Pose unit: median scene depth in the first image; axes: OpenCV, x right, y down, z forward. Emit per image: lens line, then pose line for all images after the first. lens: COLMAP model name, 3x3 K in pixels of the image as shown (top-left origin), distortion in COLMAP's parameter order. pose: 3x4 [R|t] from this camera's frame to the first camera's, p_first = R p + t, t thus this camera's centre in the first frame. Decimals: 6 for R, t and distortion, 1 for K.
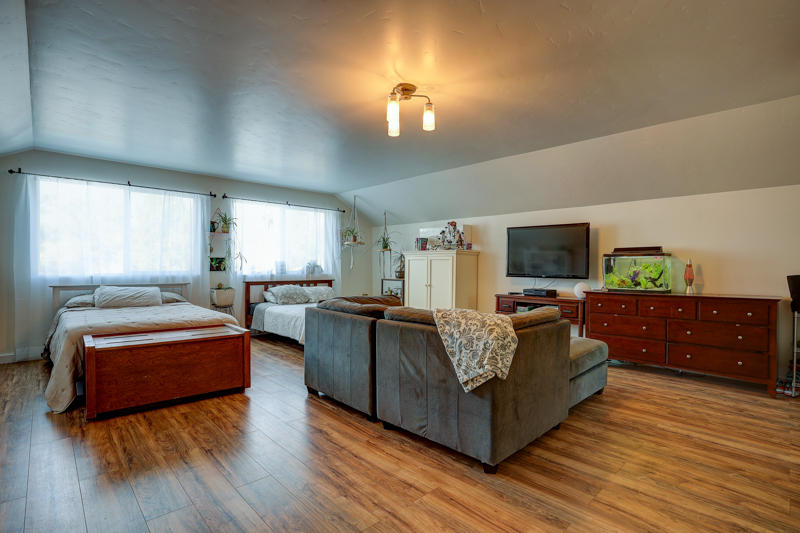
lens RADIAL K [[391.4, 0, 405.9], [0, 391.4, 266.1], [0, 0, 1]] dist [-0.072866, 0.029913]
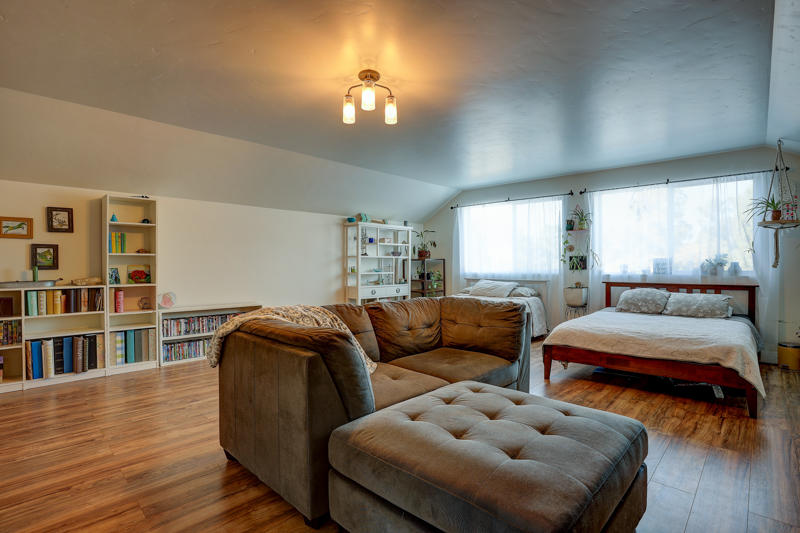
lens RADIAL K [[391.4, 0, 405.9], [0, 391.4, 266.1], [0, 0, 1]] dist [-0.072866, 0.029913]
pose [[0.058510, -0.000116, -0.998287, 0.468360], [0.007055, 0.999975, 0.000297, 0.000258], [0.998262, -0.007060, 0.058509, 0.509657]]
